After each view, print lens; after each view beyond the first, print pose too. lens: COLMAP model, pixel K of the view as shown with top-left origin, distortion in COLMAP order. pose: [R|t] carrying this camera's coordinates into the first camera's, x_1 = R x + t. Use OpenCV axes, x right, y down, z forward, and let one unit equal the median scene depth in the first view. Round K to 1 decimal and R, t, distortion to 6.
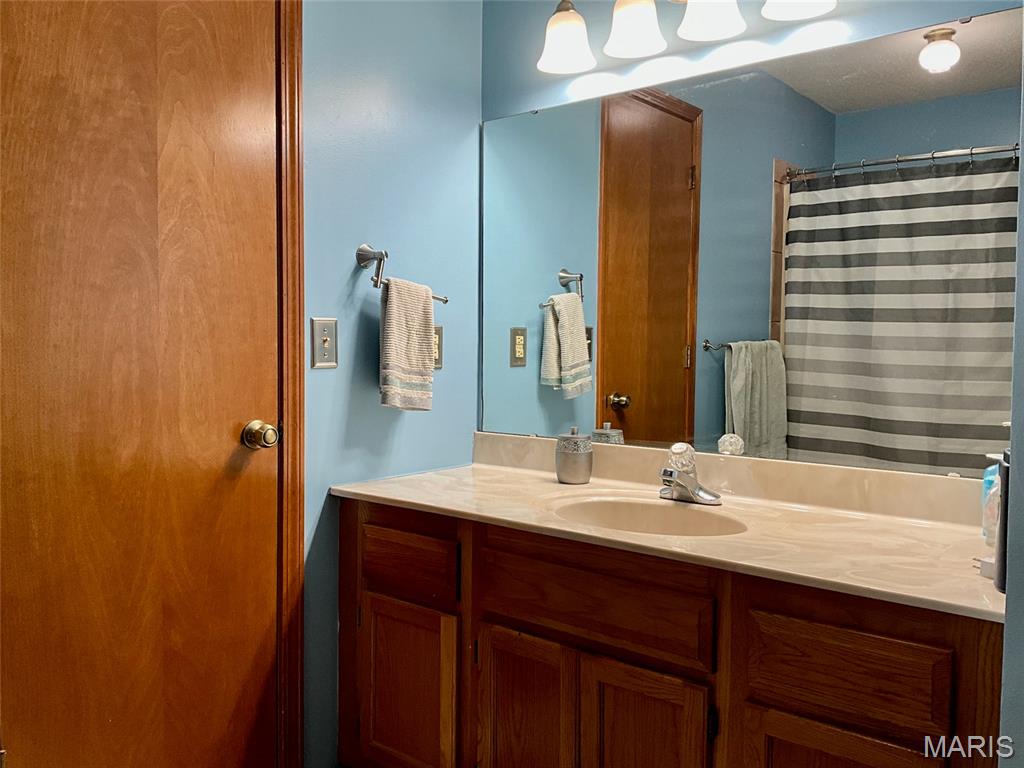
lens RADIAL K [[862.6, 0, 514.2], [0, 862.6, 385.6], [0, 0, 1]] dist [0.096583, -0.170084]
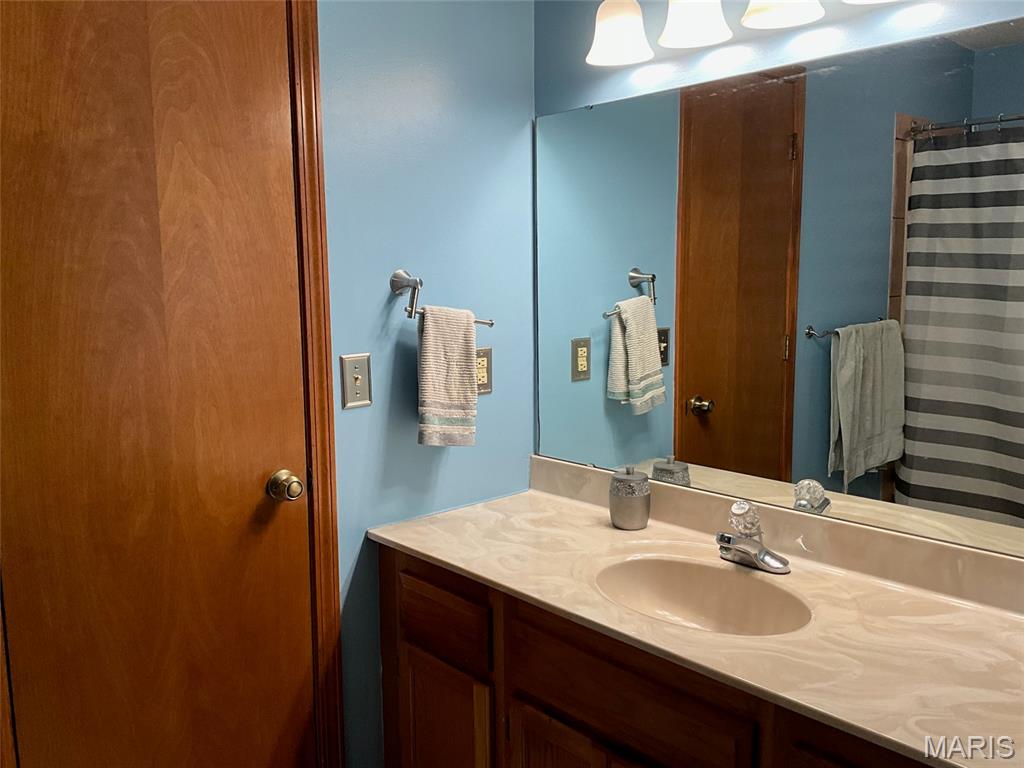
lens RADIAL K [[862.6, 0, 509.0], [0, 862.6, 389.0], [0, 0, 1]] dist [0.096583, -0.170084]
pose [[0.989190, 0.000007, -0.146636, 0.084239], [0.011795, 0.996756, 0.079616, -0.115736], [0.146161, -0.080485, 0.985981, 0.101448]]
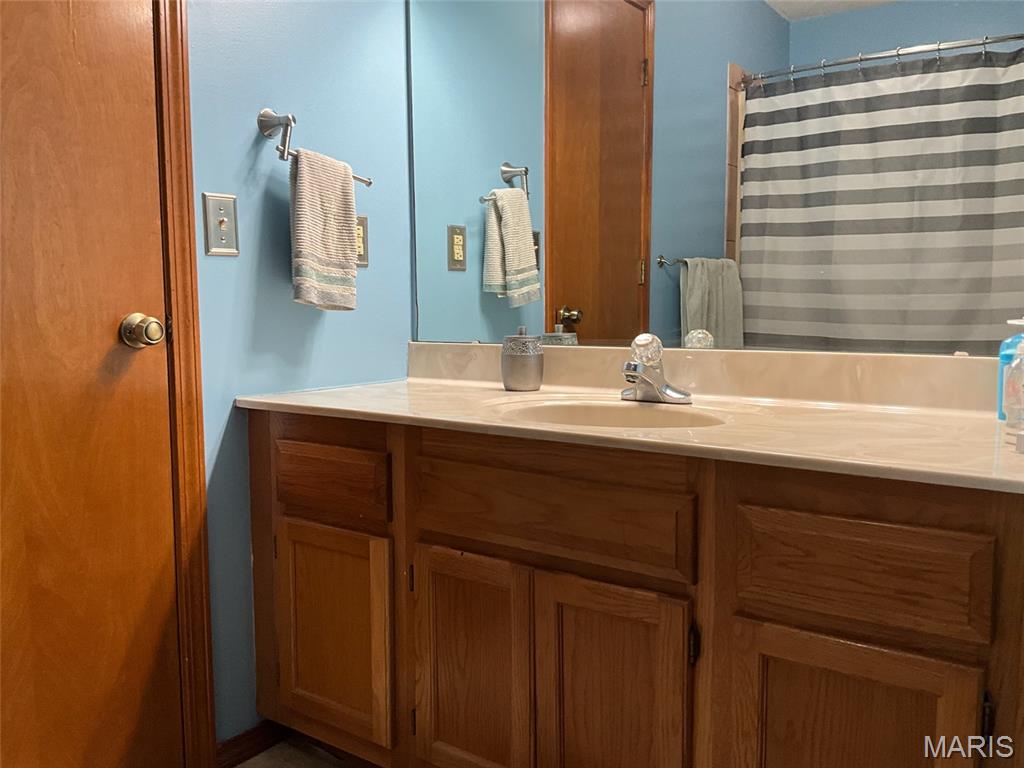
lens RADIAL K [[862.6, 0, 515.3], [0, 862.6, 386.8], [0, 0, 1]] dist [0.096583, -0.170084]
pose [[0.997660, -0.020436, 0.065243, 0.005238], [0.017188, 0.998603, 0.049971, 0.070934], [-0.066173, -0.048733, 0.996617, 0.141279]]
